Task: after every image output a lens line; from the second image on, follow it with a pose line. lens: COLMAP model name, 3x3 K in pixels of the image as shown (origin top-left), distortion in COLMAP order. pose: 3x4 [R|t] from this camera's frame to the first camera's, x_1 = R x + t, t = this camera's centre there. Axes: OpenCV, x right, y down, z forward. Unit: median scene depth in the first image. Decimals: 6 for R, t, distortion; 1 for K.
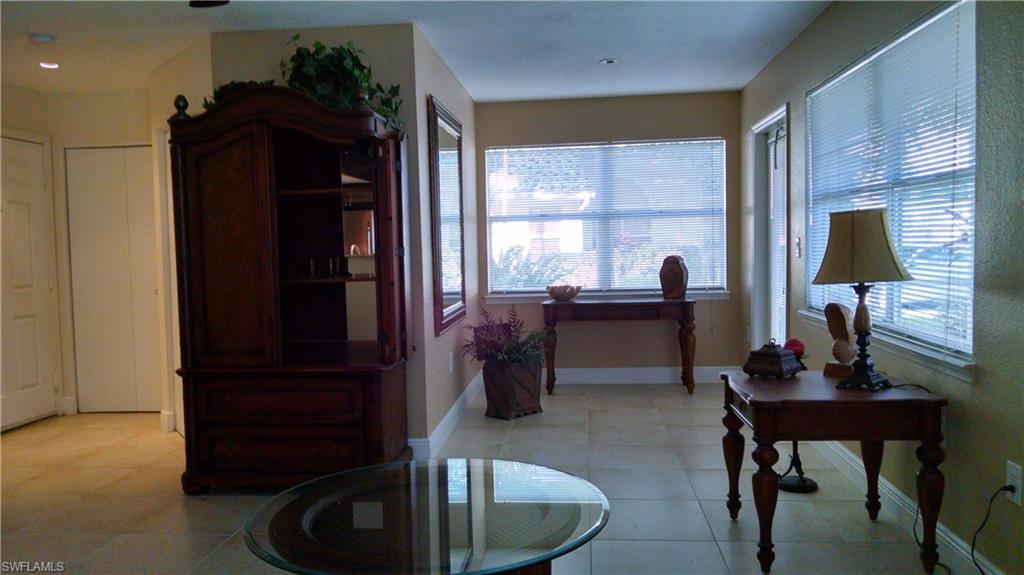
lens RADIAL K [[778.6, 0, 512.0], [0, 778.6, 287.5], [0, 0, 1]] dist [0.045130, -0.097064]
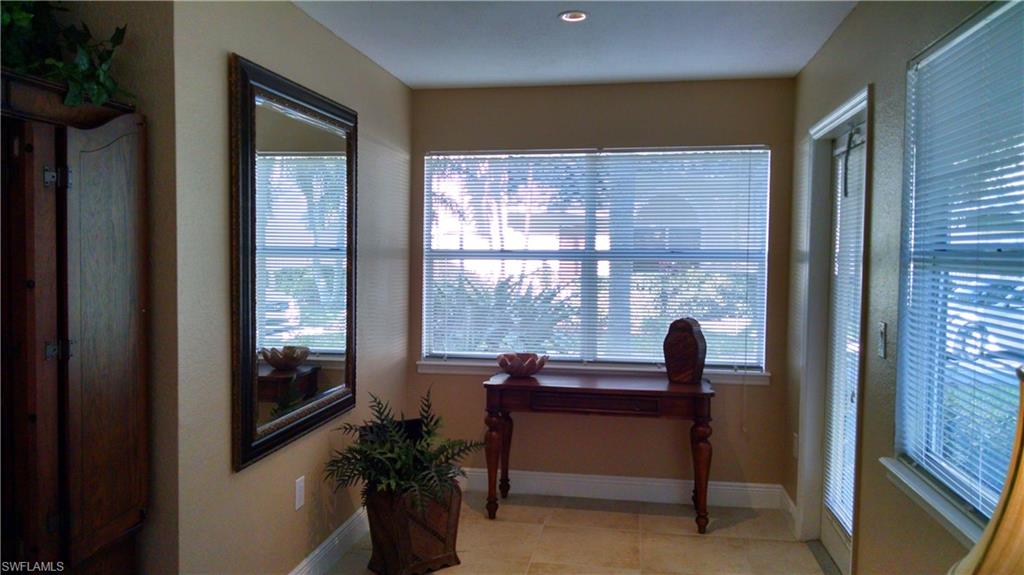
lens RADIAL K [[778.6, 0, 512.0], [0, 778.6, 287.5], [0, 0, 1]] dist [0.045130, -0.097064]
pose [[0.996708, 0.037121, -0.072071, 0.160100], [-0.037951, 0.999228, -0.010187, -0.083578], [0.071637, 0.012888, 0.997347, 0.481094]]
